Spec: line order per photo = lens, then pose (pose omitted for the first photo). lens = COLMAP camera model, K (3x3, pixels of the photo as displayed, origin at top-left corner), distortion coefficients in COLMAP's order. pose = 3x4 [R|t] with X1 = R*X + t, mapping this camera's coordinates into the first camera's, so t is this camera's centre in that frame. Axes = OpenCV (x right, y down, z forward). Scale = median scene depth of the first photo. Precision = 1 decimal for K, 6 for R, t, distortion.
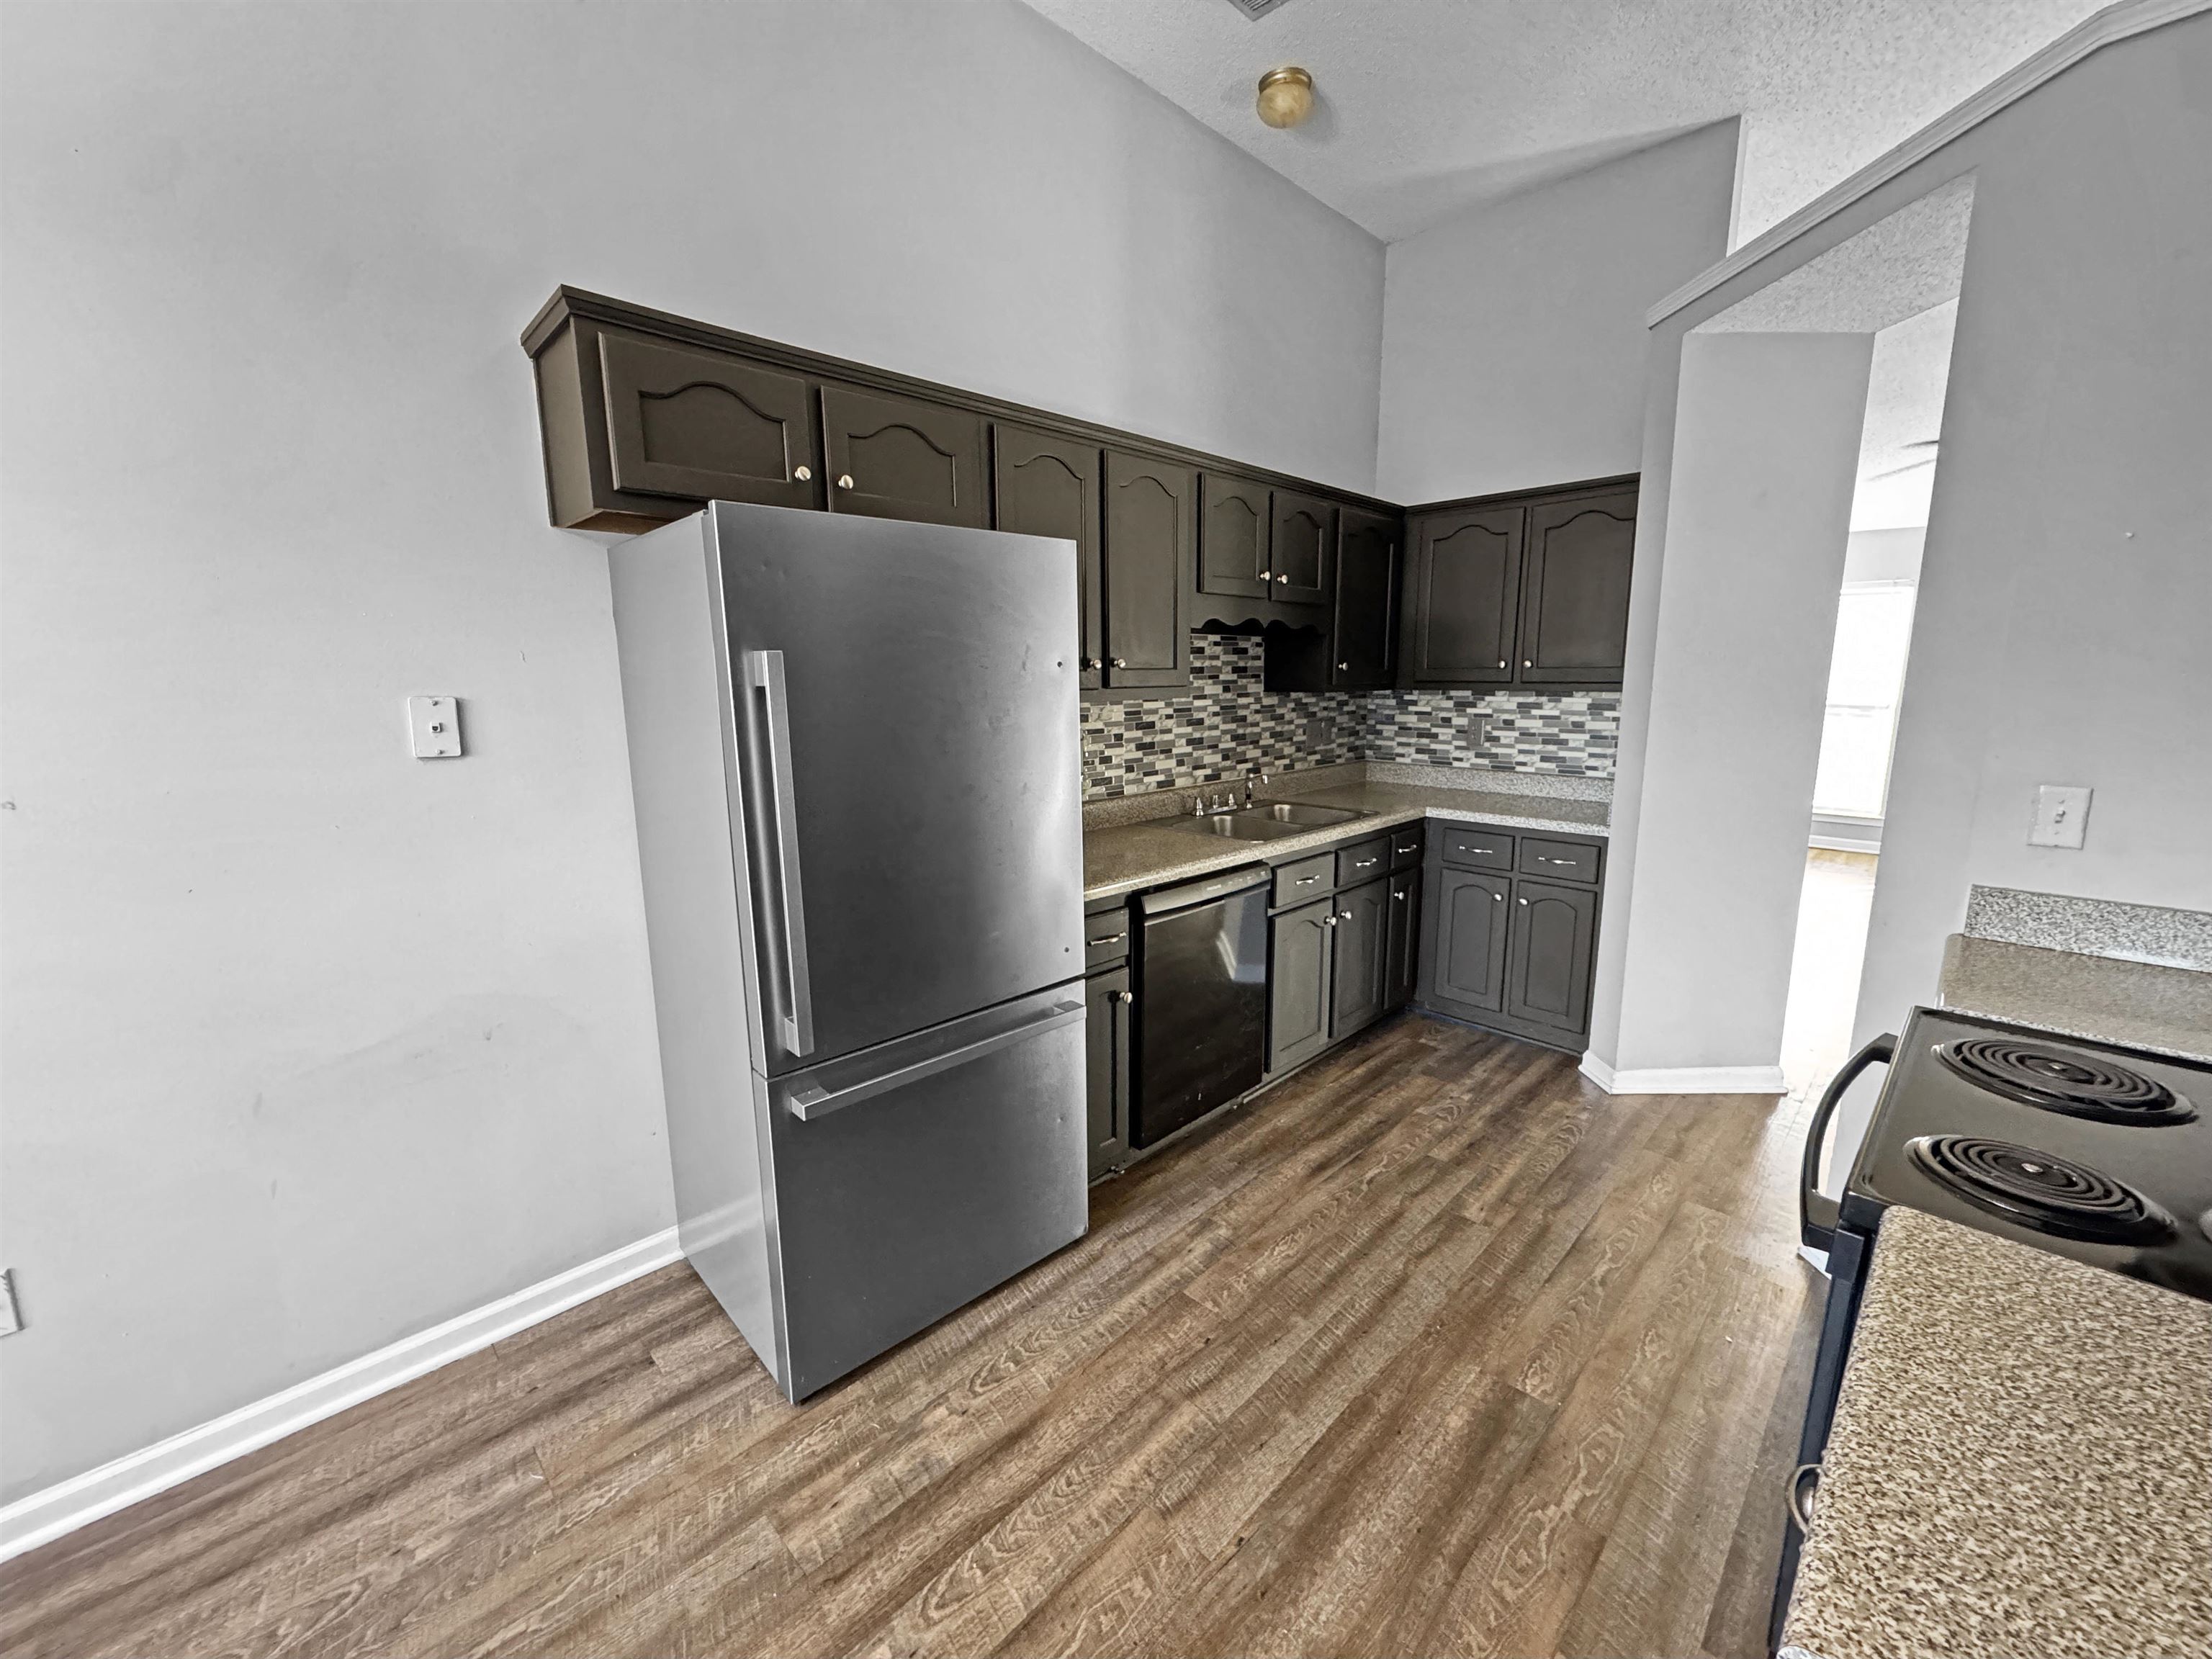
lens RADIAL K [[876.6, 0, 1107.1], [0, 876.6, 826.5], [0, 0, 1]] dist [-0.002534, -0.000146]
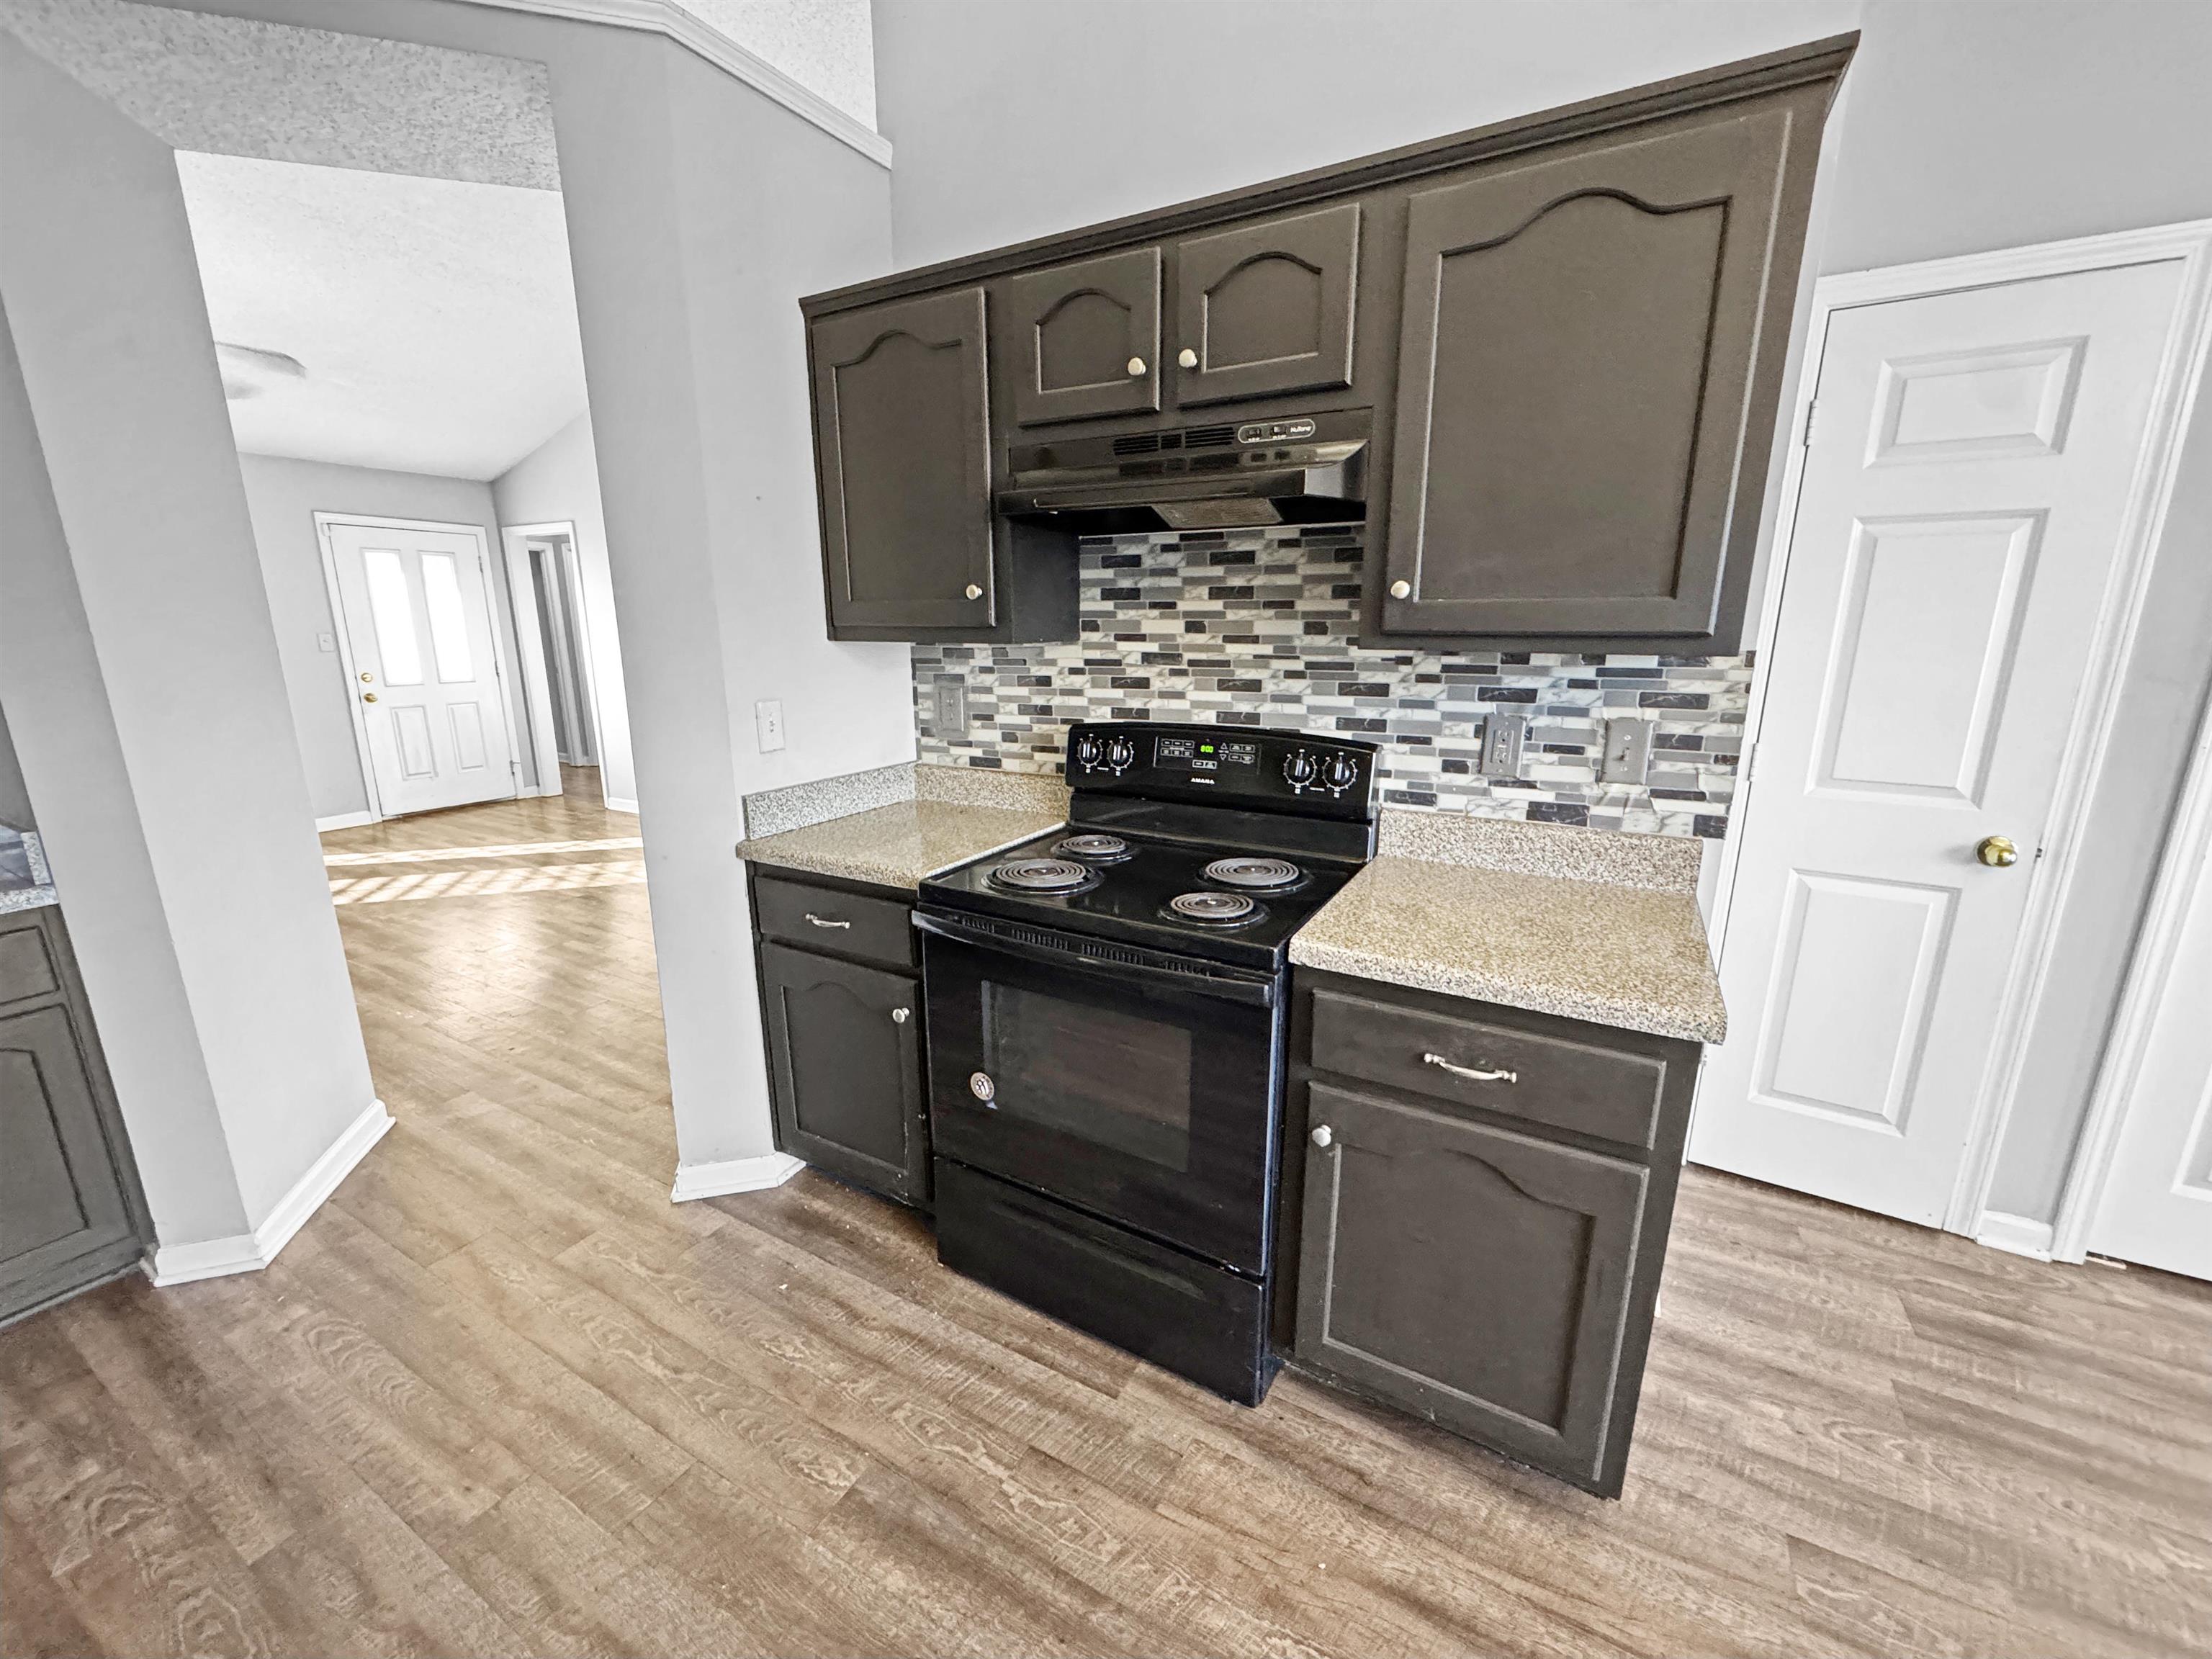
lens RADIAL K [[876.6, 0, 1105.0], [0, 876.6, 830.2], [0, 0, 1]] dist [-0.002534, -0.000146]
pose [[-0.270282, -0.219610, 0.937400, -0.165198], [0.172646, 0.946800, 0.271592, -0.089185], [-0.947175, 0.235245, -0.217988, 0.603554]]
